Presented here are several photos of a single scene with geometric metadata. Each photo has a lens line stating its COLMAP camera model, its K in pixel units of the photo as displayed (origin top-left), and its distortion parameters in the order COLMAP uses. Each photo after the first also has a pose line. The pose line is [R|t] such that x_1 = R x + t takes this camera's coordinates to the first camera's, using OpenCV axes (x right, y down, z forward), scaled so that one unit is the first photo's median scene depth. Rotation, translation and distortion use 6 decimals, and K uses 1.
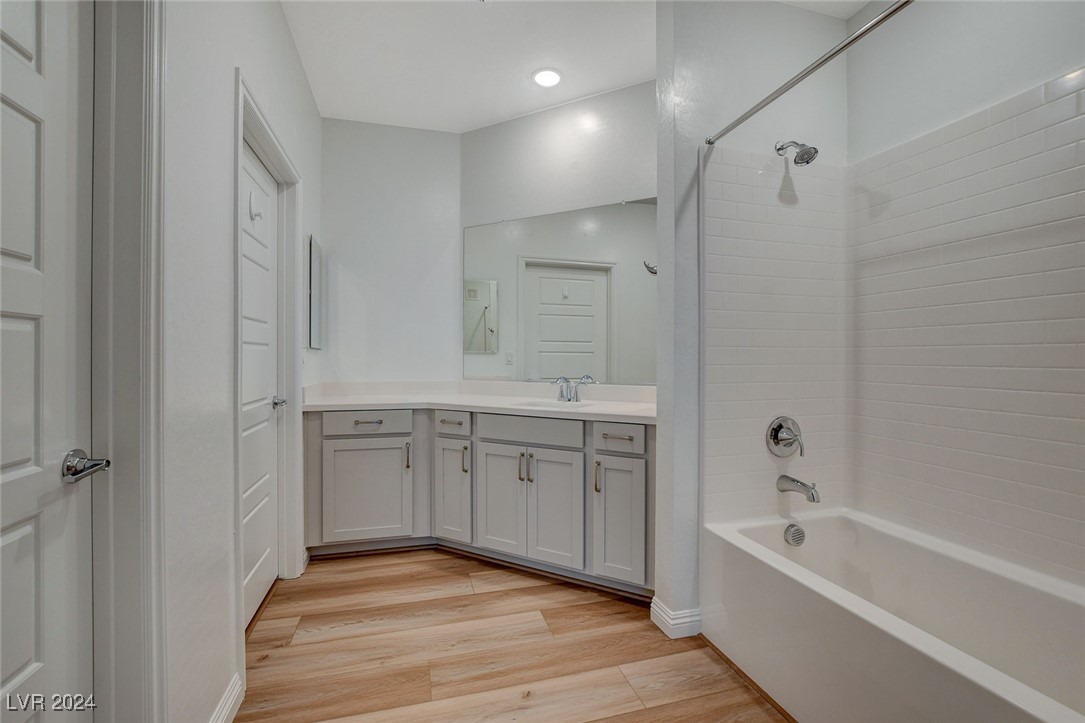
lens RADIAL K [[476.6, 0, 546.5], [0, 476.6, 358.3], [0, 0, 1]] dist [-0.014800, 0.000740]
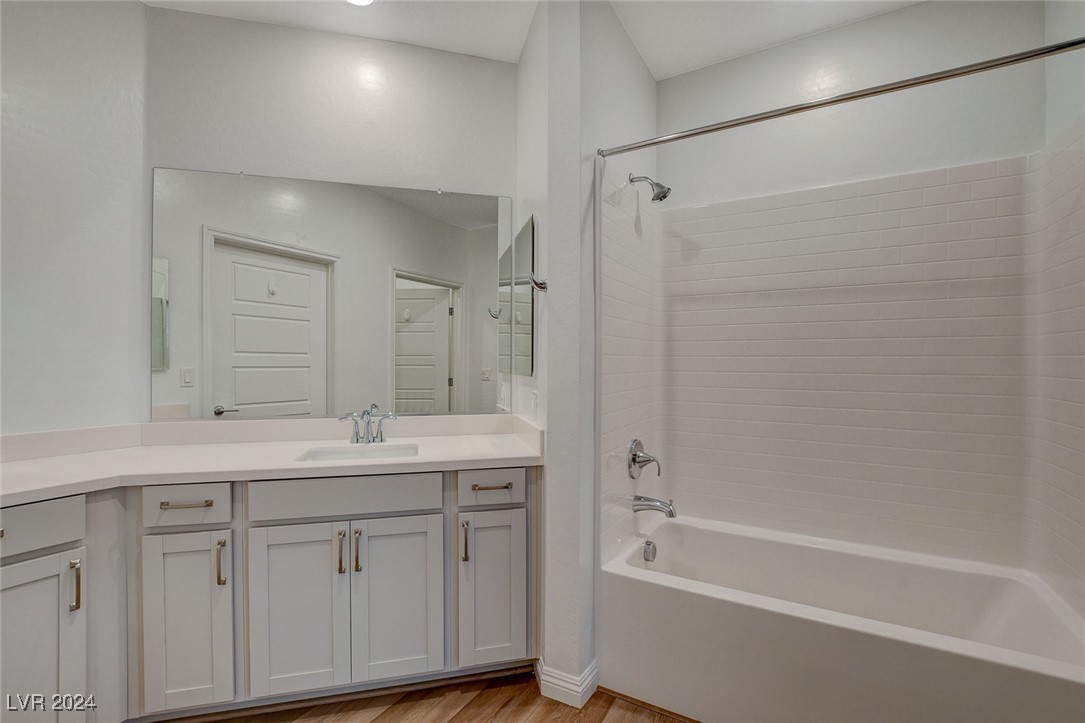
lens RADIAL K [[476.6, 0, 546.5], [0, 476.6, 358.3], [0, 0, 1]] dist [-0.014800, 0.000740]
pose [[0.725267, 0.001245, 0.688467, -0.329606], [0.001834, 0.999991, -0.003741, -0.046787], [-0.688465, 0.003976, 0.725258, 0.343798]]
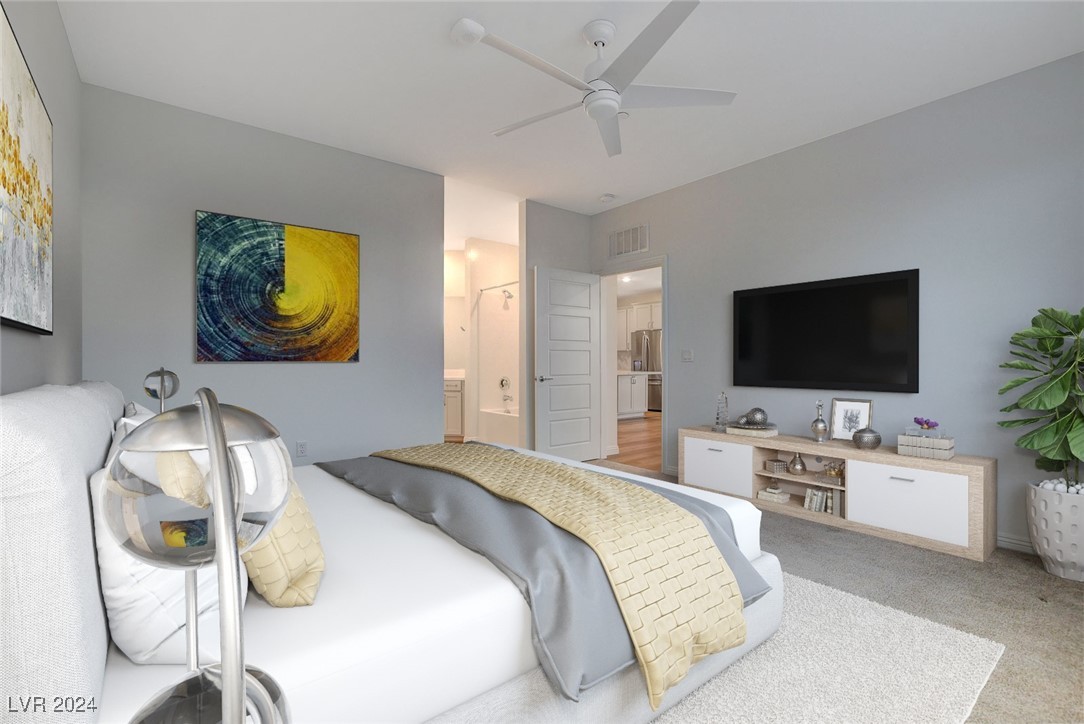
lens RADIAL K [[476.2, 0, 546.0], [0, 476.2, 358.8], [0, 0, 1]] dist [-0.014800, 0.000740]
pose [[0.920214, -0.002154, 0.391409, -0.445202], [0.001884, 0.999998, 0.001074, 0.000421], [-0.391410, -0.000251, 0.920216, -1.845042]]
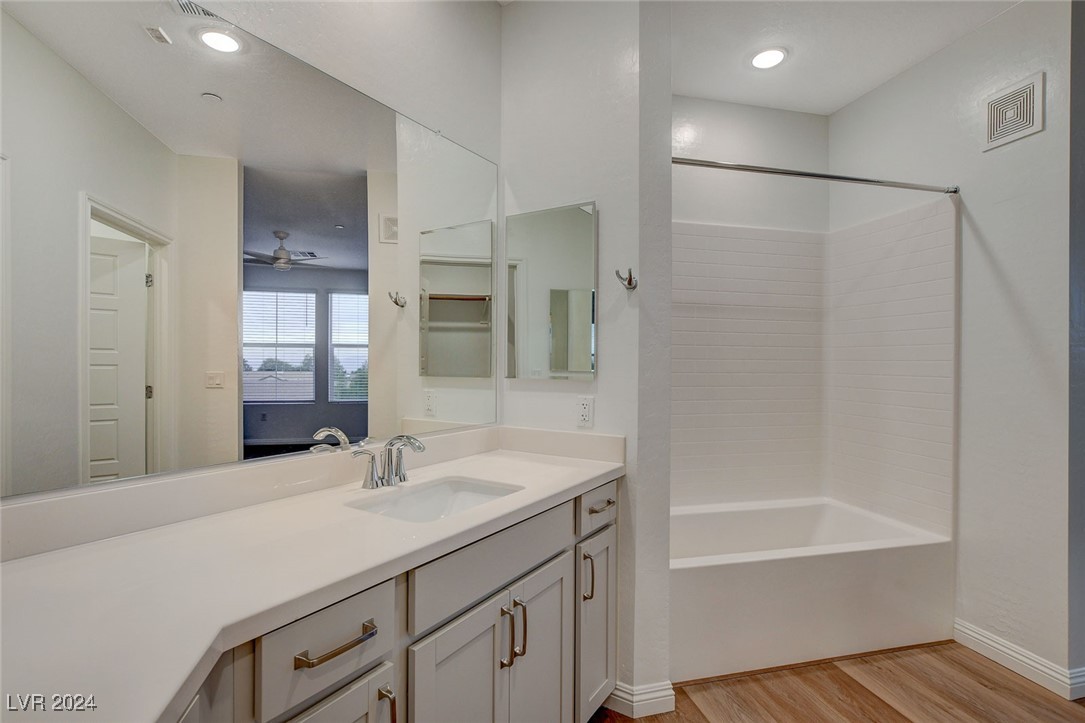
lens RADIAL K [[525.9, 0, 542.5], [0, 525.9, 361.5], [0, 0, 1]] dist [-0.002154, -0.000368]
pose [[0.041227, -0.004592, 0.999139, -0.612773], [-0.006427, 0.999968, 0.004861, -0.050929], [-0.999129, -0.006622, 0.041196, 1.027959]]
